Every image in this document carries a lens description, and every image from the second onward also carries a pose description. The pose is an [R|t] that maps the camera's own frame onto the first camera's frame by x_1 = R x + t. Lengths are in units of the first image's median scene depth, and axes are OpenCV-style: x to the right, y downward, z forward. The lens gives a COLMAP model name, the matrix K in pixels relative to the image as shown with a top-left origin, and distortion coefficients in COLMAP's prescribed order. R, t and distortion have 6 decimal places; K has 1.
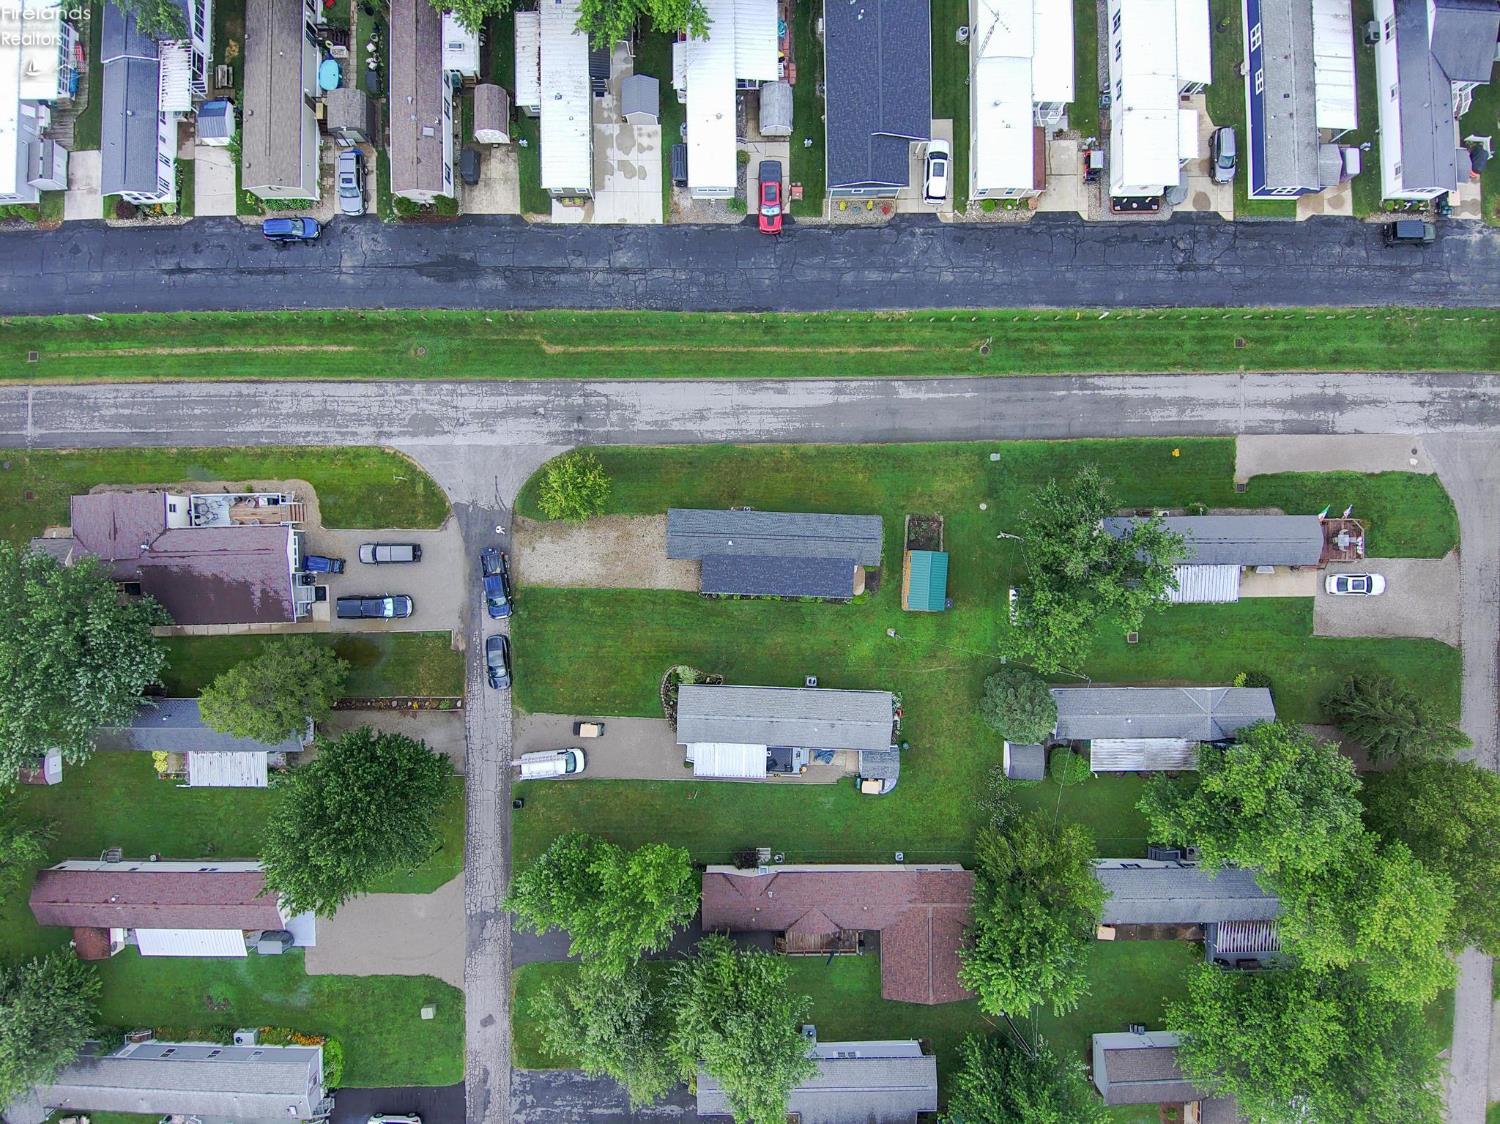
lens RADIAL K [[898.9, 0, 750.0], [0, 898.9, 562.0], [0, 0, 1]] dist [0.083414, -0.122845]
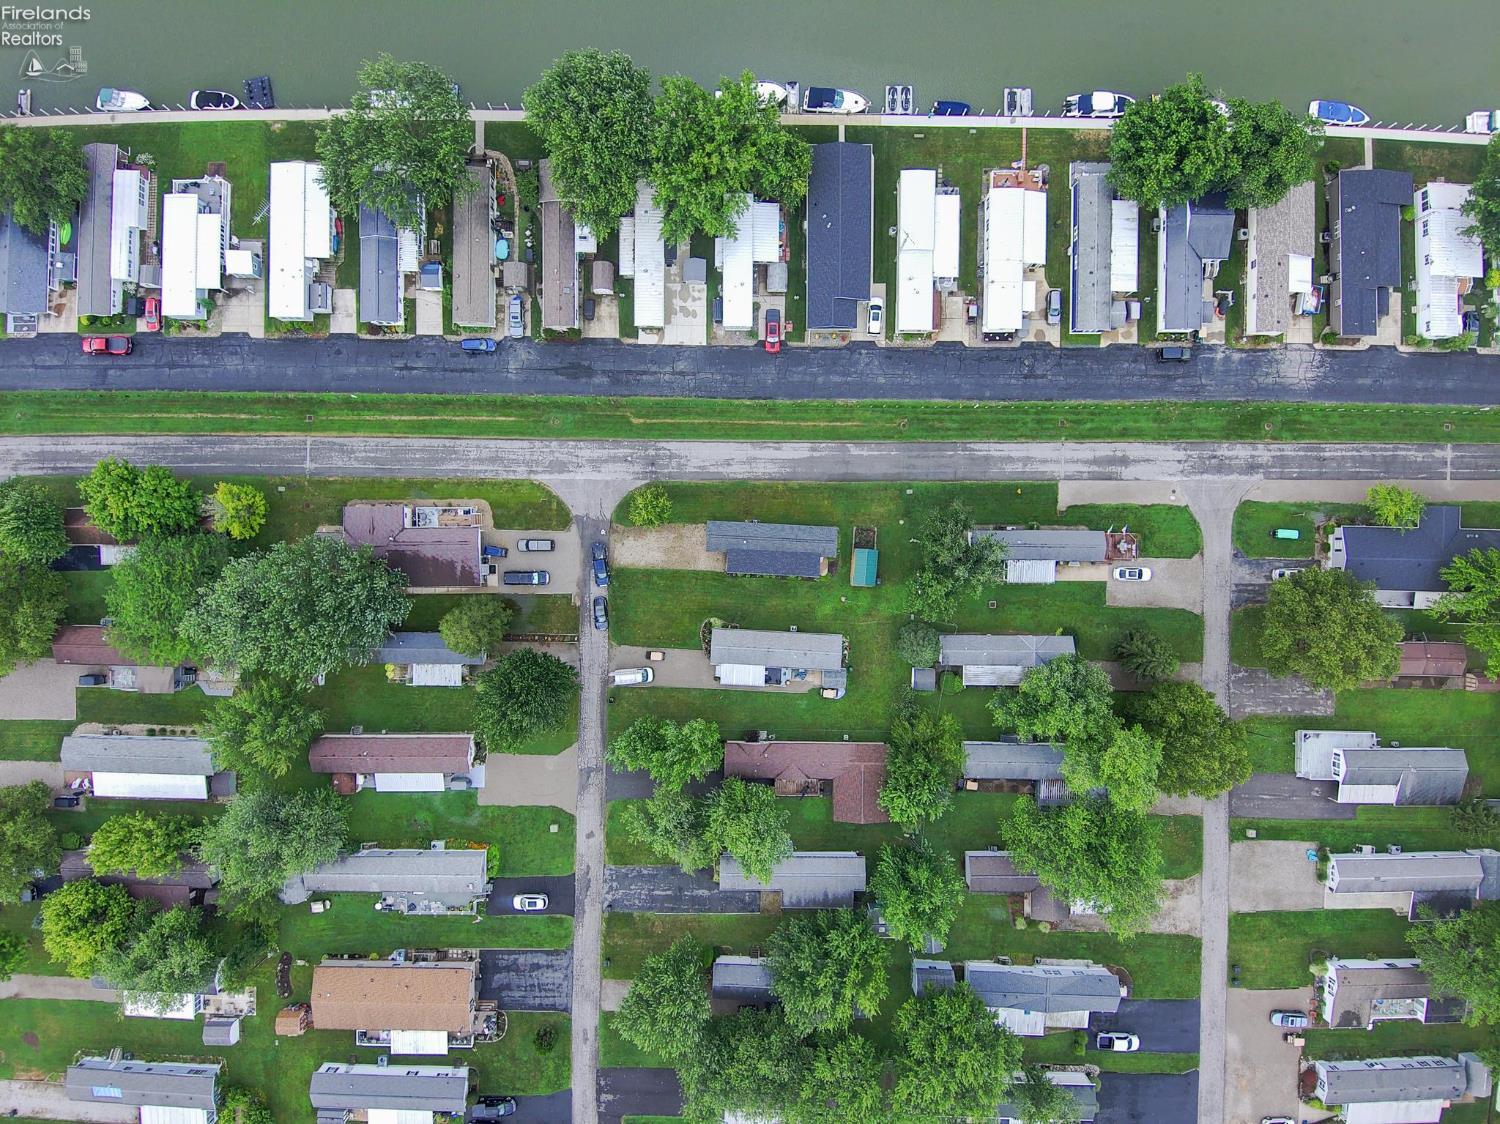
lens RADIAL K [[898.9, 0, 750.0], [0, 898.9, 562.0], [0, 0, 1]] dist [0.083414, -0.122845]
pose [[0.999871, 0.015889, -0.002256, -0.008221], [-0.015886, 0.999873, 0.001534, 0.011769], [0.002280, -0.001498, 0.999996, -0.615311]]
